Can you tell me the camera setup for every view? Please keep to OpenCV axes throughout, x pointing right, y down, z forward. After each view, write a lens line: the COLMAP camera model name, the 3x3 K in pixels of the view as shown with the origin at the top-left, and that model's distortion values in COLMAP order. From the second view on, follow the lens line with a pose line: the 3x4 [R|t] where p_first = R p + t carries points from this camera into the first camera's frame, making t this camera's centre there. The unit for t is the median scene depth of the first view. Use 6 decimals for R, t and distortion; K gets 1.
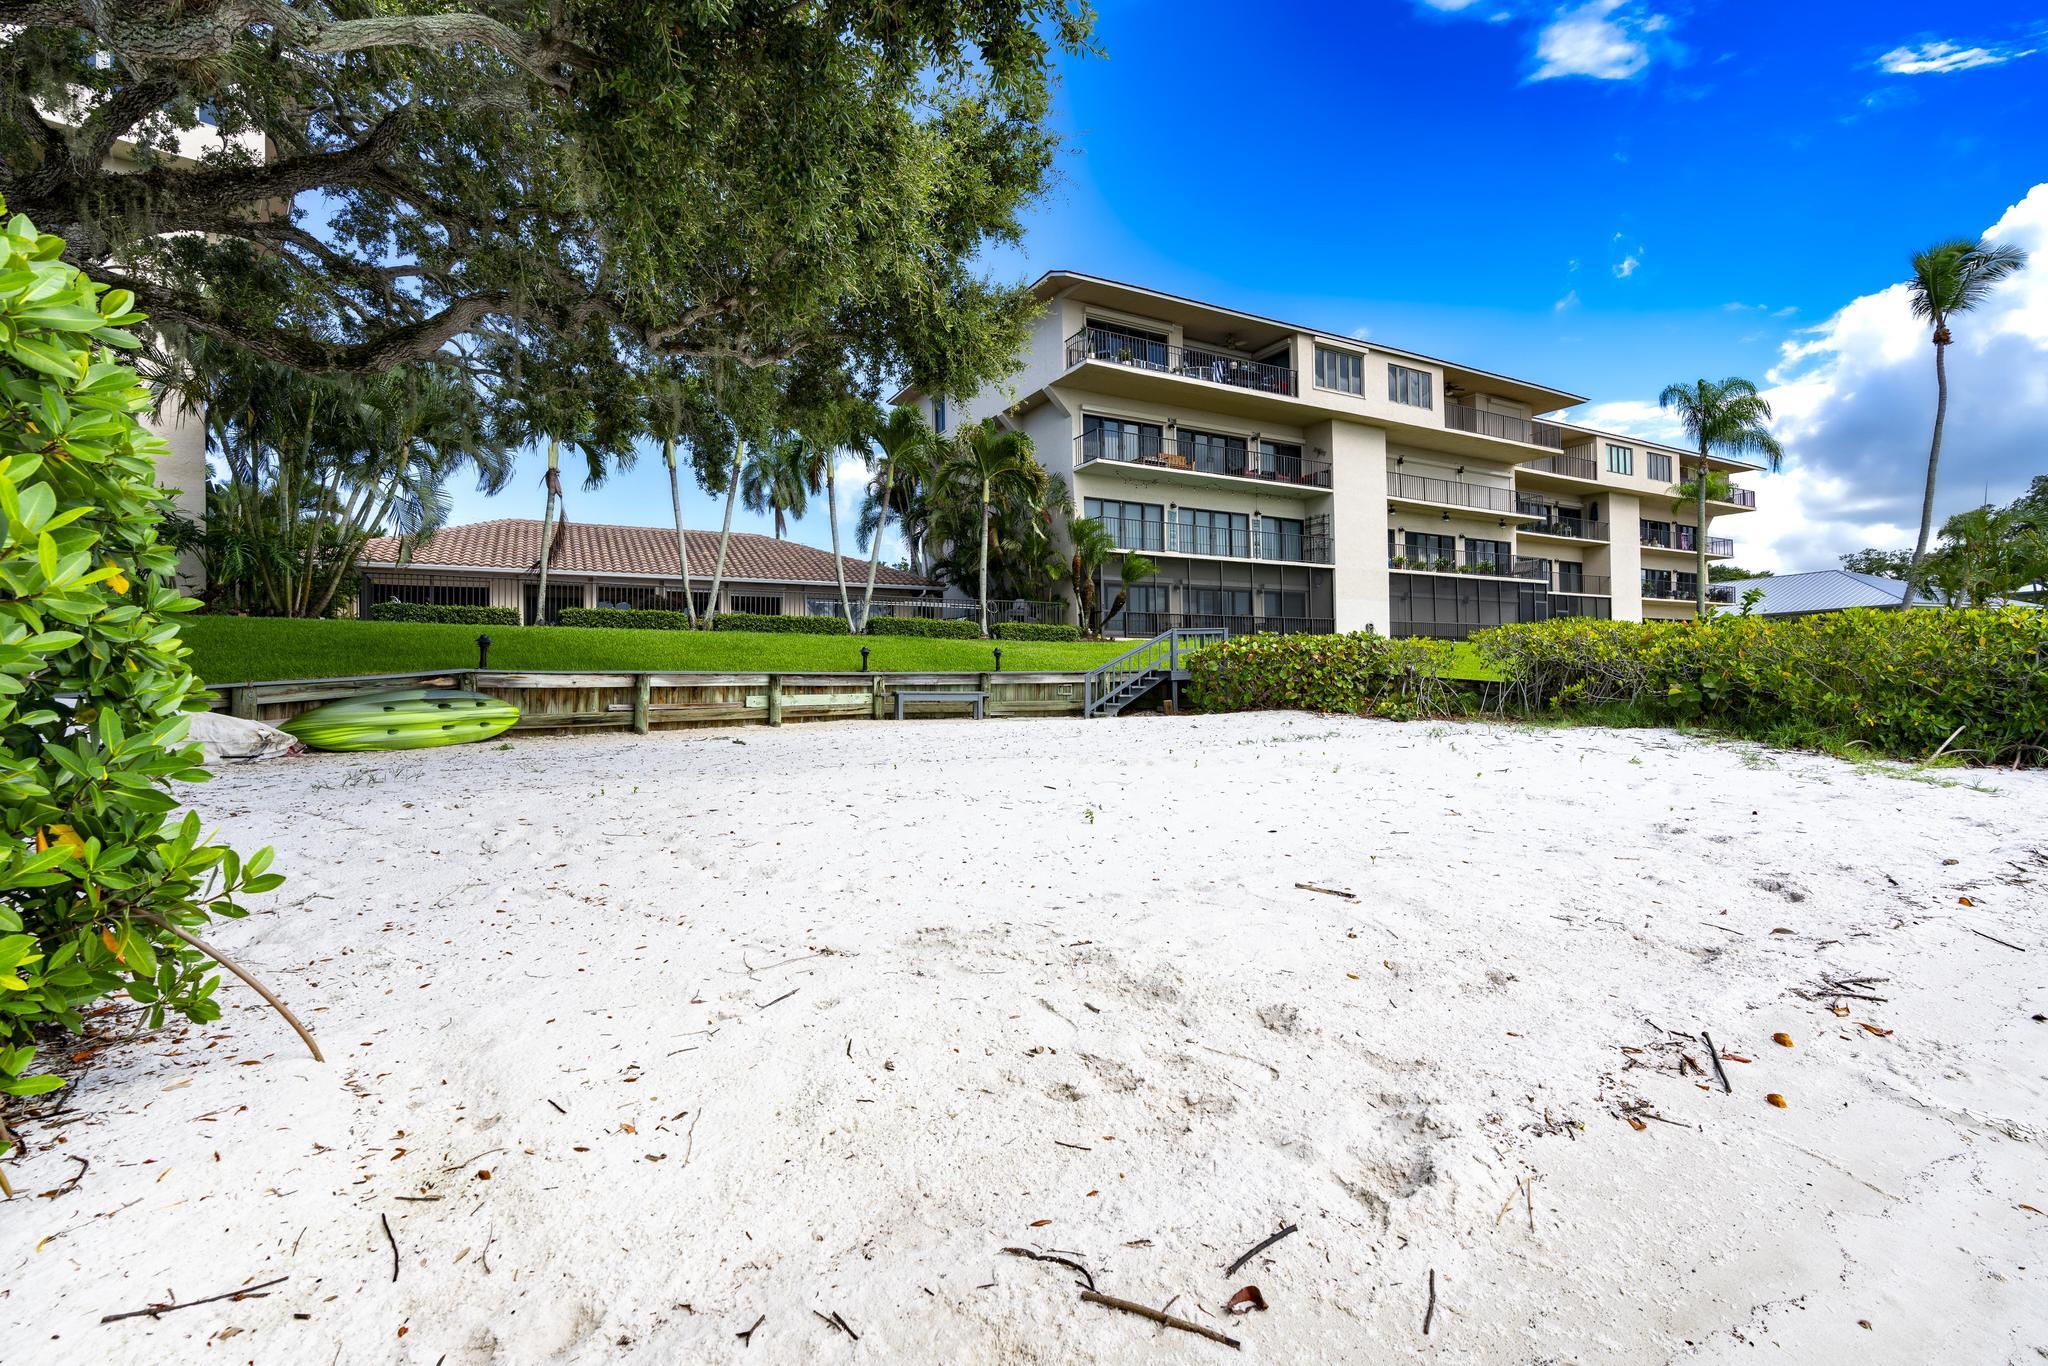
lens RADIAL K [[916.6, 0, 1019.2], [0, 916.6, 677.1], [0, 0, 1]] dist [-0.014762, 0.007232]
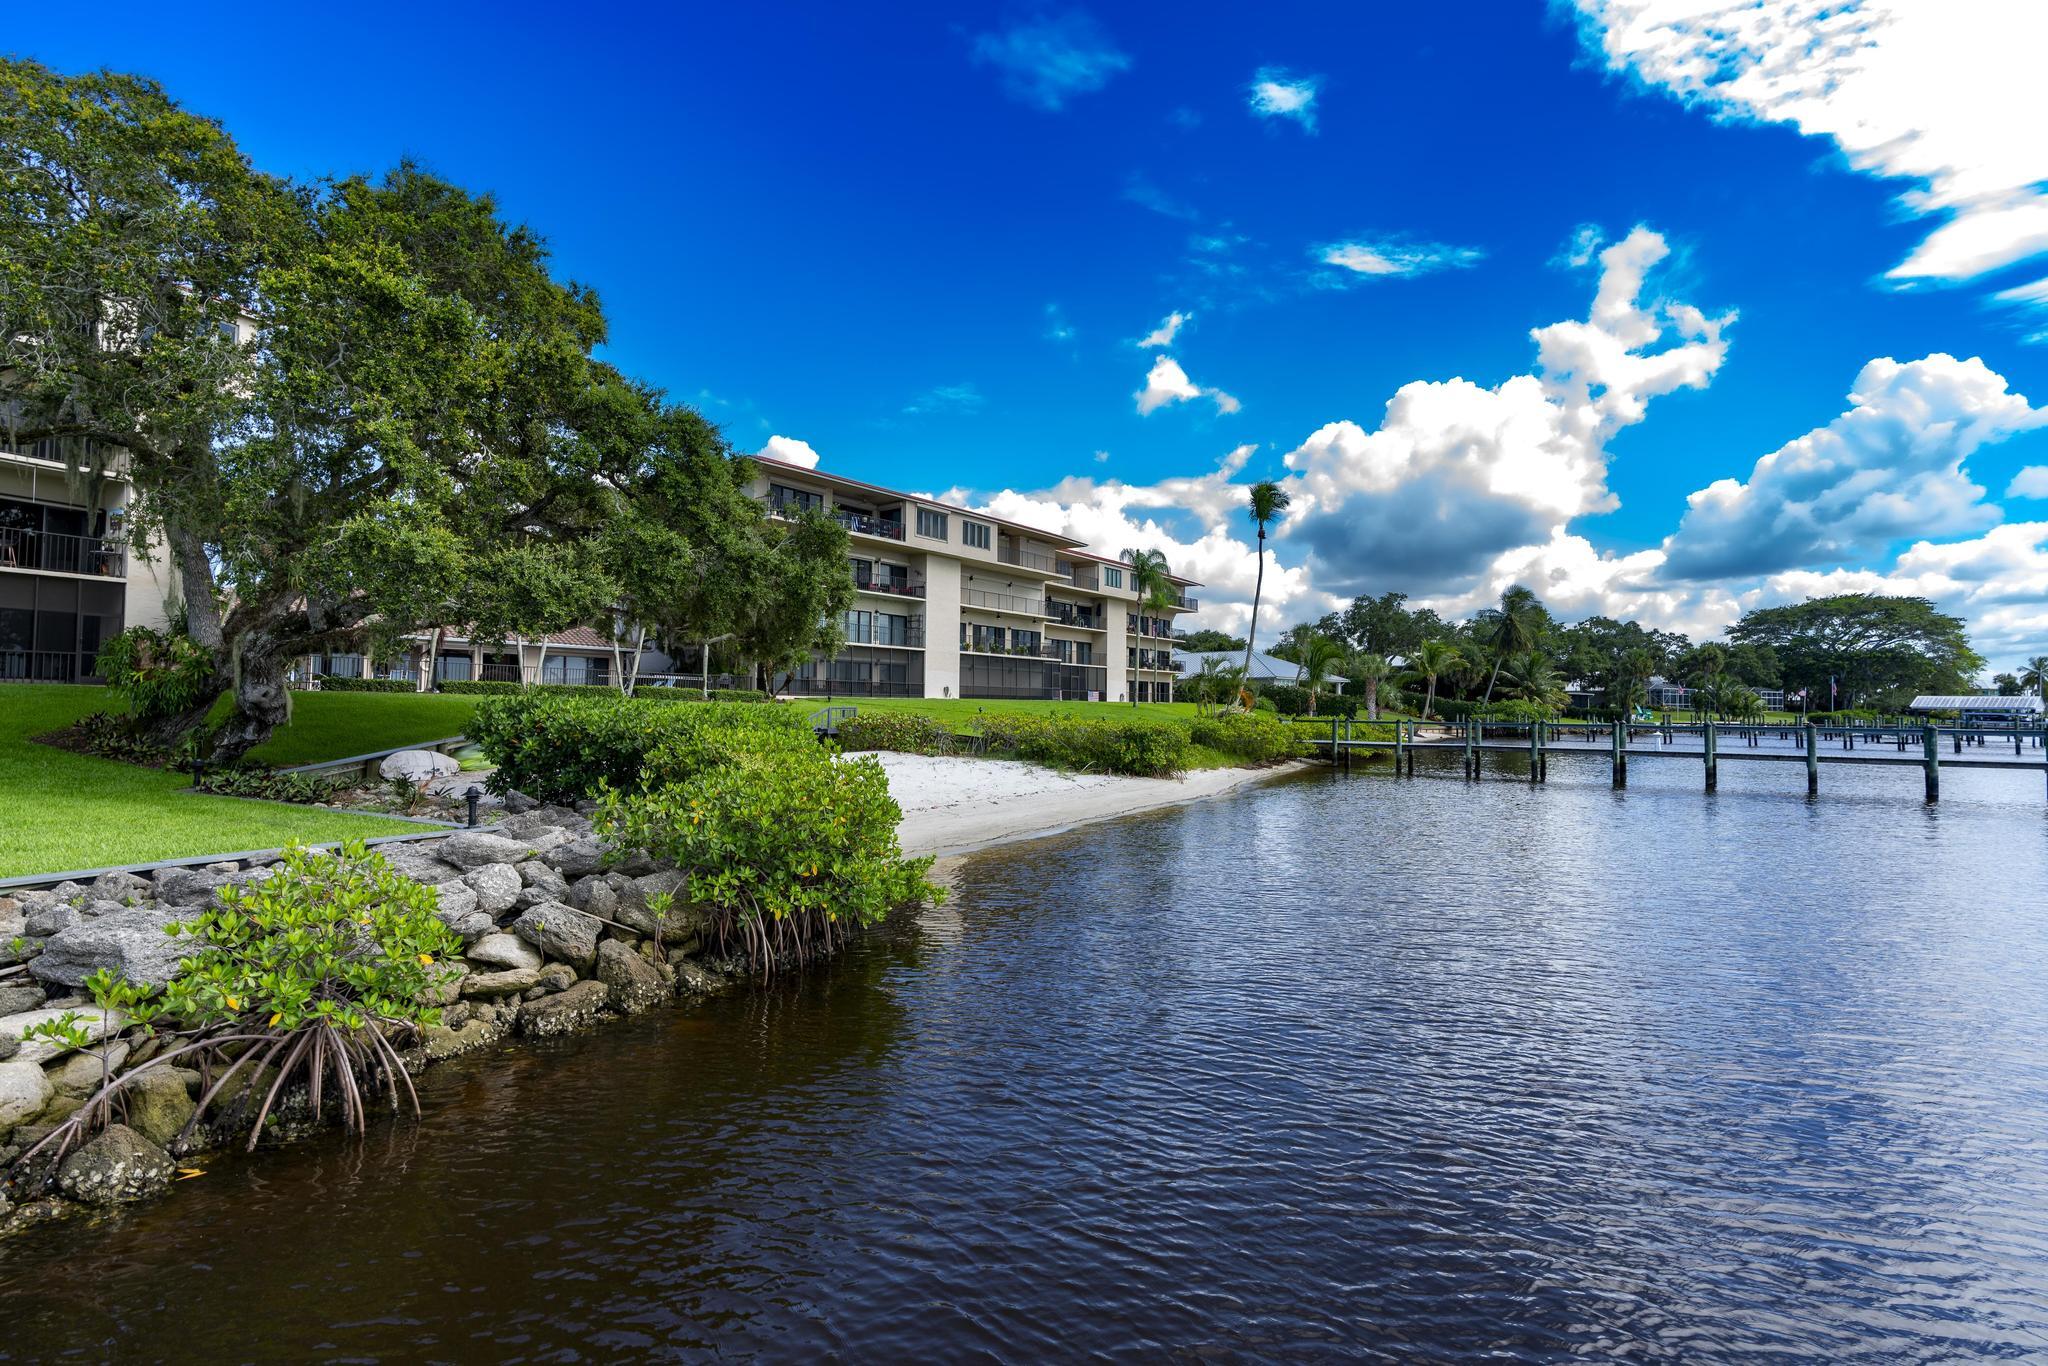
lens RADIAL K [[916.6, 0, 1019.2], [0, 916.6, 677.1], [0, 0, 1]] dist [-0.014762, 0.007232]
pose [[0.916957, 0.036173, 0.397342, -0.116964], [-0.026961, 0.999223, -0.028746, -0.035246], [-0.398073, 0.015646, 0.917220, -0.460520]]
